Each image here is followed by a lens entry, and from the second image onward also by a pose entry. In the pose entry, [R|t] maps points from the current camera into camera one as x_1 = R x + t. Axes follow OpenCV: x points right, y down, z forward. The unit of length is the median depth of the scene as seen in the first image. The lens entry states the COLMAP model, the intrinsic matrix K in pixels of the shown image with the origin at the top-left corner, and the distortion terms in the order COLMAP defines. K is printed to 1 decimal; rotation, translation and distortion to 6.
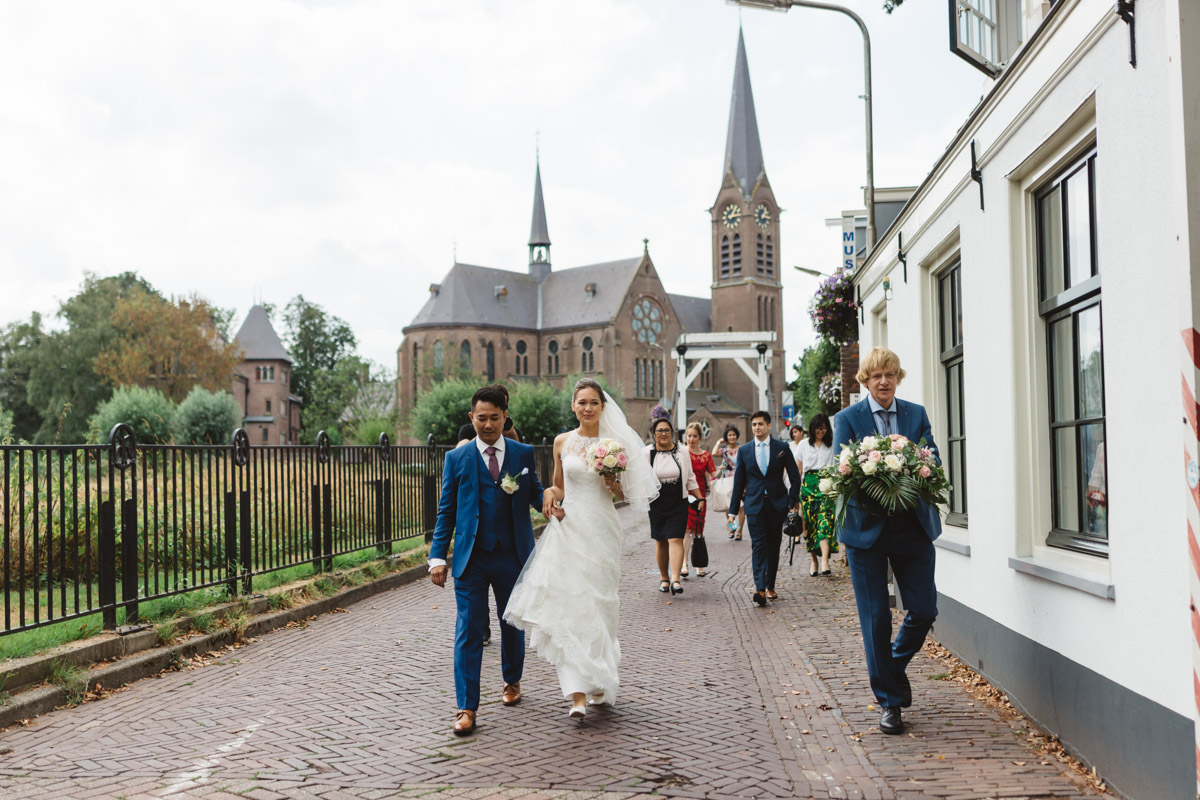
lens RADIAL K [[1287.5, 0, 600.0], [0, 1287.5, 400.0], [0, 0, 1]] dist [0.015470, -0.018440]
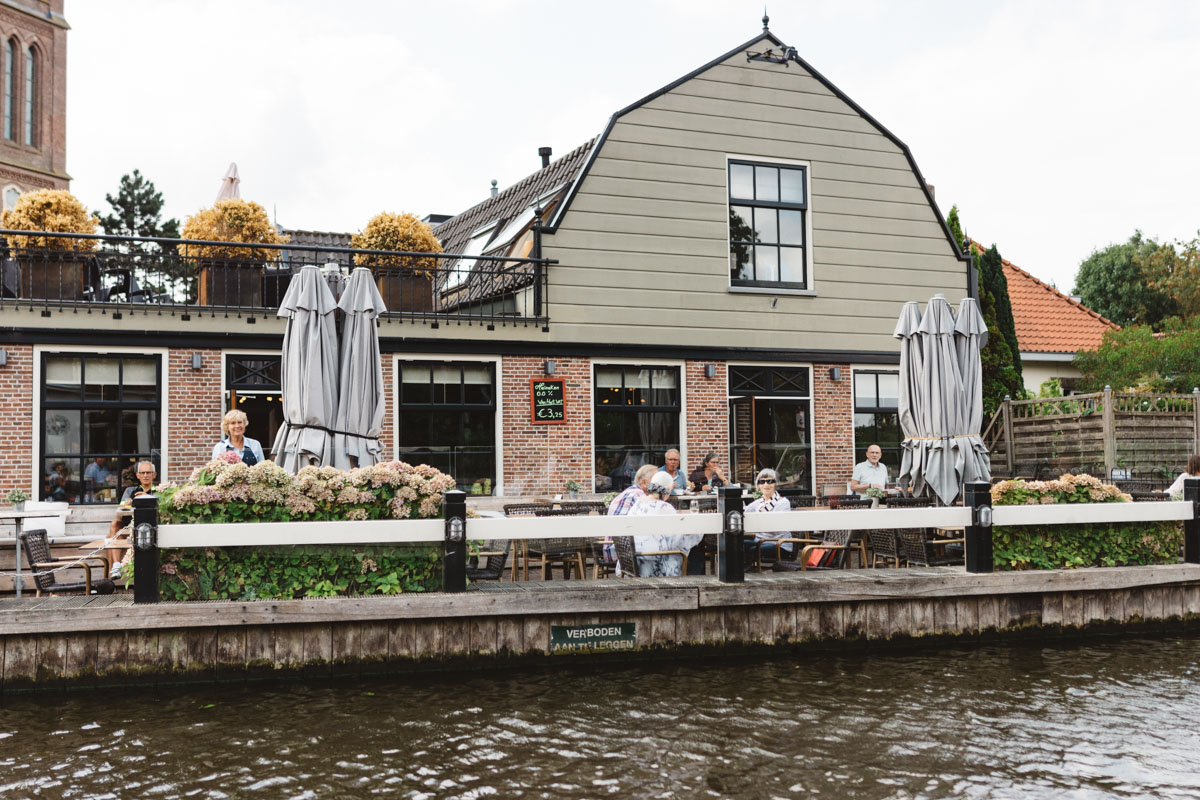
lens RADIAL K [[1261.1, 0, 600.0], [0, 1261.1, 400.0], [0, 0, 1]] dist [0.010609, -0.010760]
pose [[0.933789, 0.016087, 0.357463, 0.188408], [-0.020426, 0.999756, 0.008366, 0.032804], [-0.357241, -0.015114, 0.933890, 0.653093]]
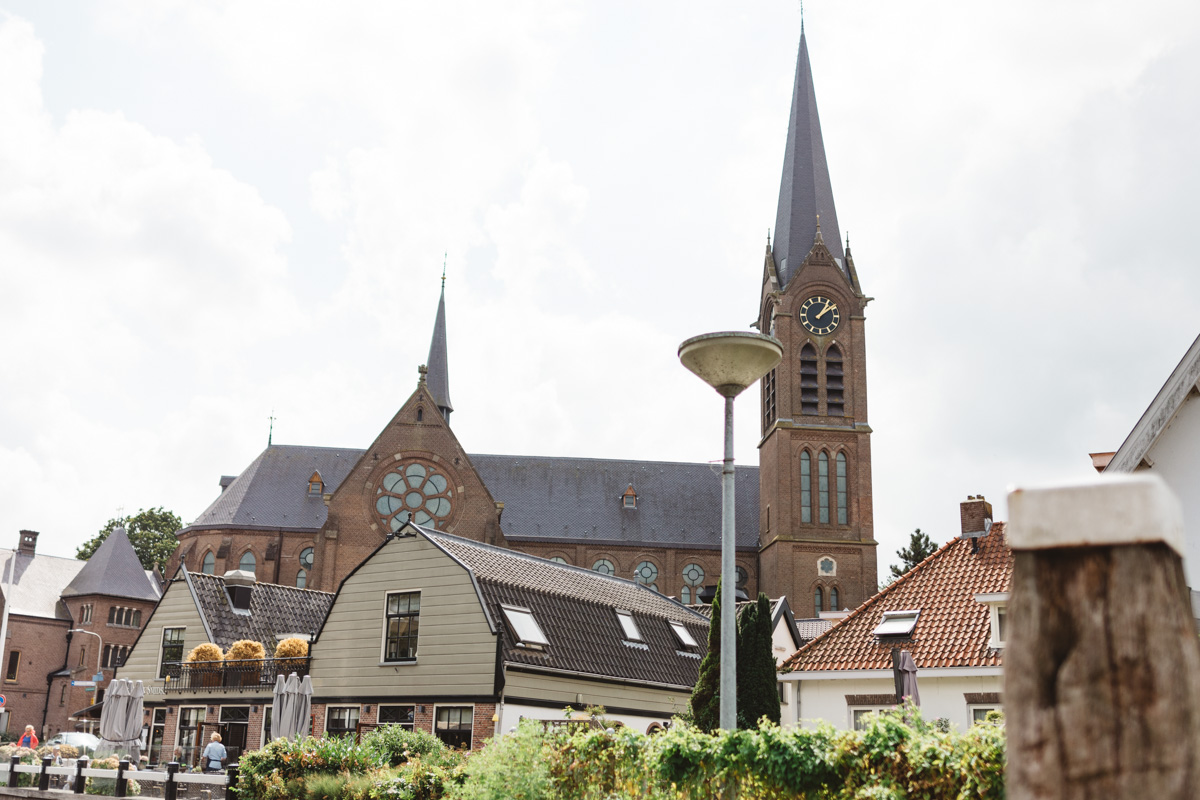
lens RADIAL K [[1287.5, 0, 600.0], [0, 1287.5, 400.0], [0, 0, 1]] dist [0.015470, -0.018440]
pose [[0.760854, -0.146248, -0.632229, 0.488055], [0.006607, 0.975969, -0.217811, 0.025971], [0.648890, 0.161545, 0.743536, 0.594740]]
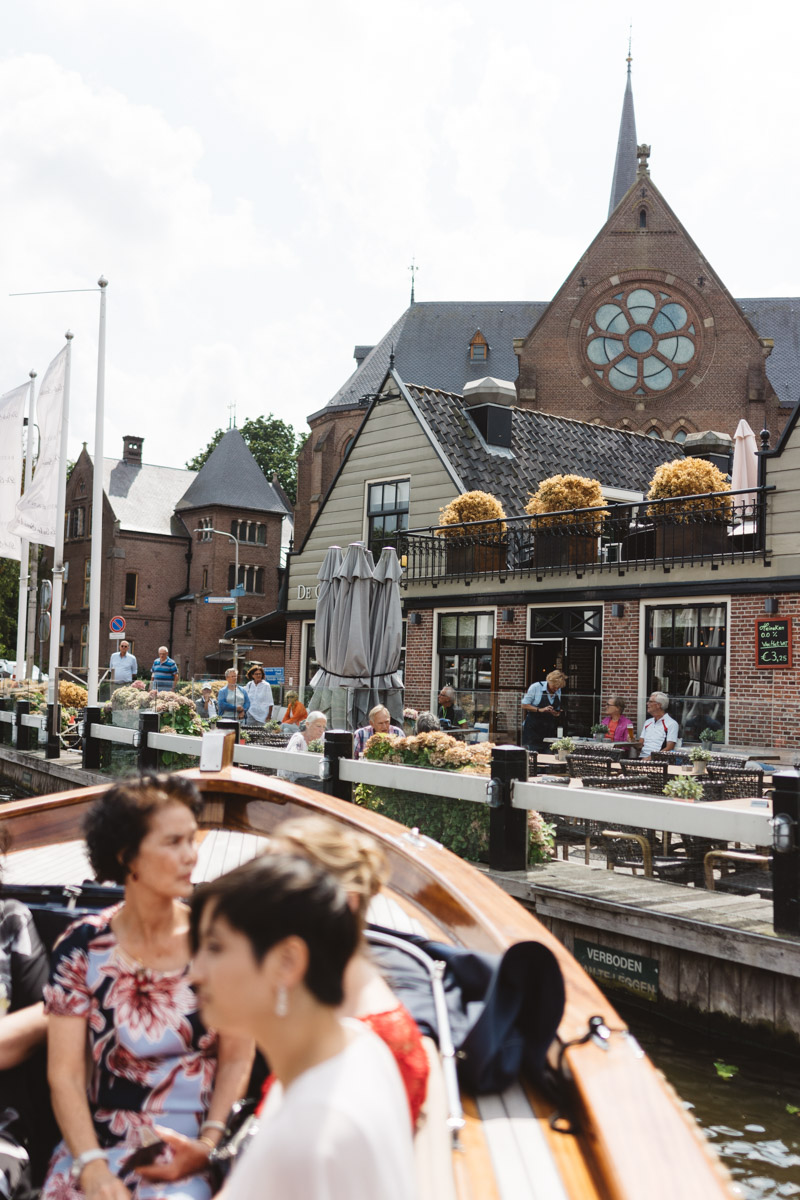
lens RADIAL K [[1261.1, 0, 400.0], [0, 1261.1, 600.0], [0, 0, 1]] dist [0.010609, -0.010760]
pose [[0.608725, -0.027023, -0.792921, 0.312075], [0.015876, 0.999635, -0.021880, 0.032079], [0.793223, 0.000730, 0.608931, 0.679659]]
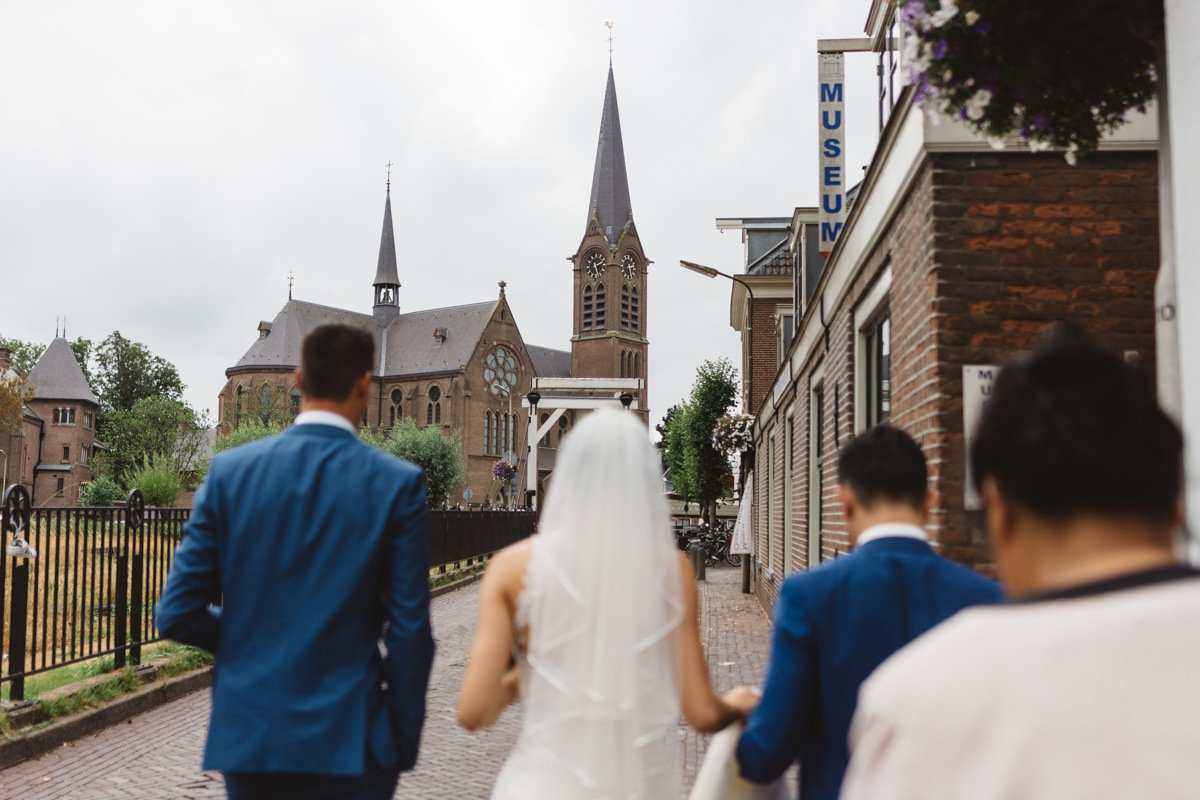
lens RADIAL K [[1287.5, 0, 600.0], [0, 1287.5, 400.0], [0, 0, 1]] dist [0.015470, -0.018440]
pose [[0.993726, 0.032424, 0.107039, 0.009160], [-0.027217, 0.998391, -0.049753, 0.002439], [-0.108480, 0.046528, 0.993009, 0.084152]]
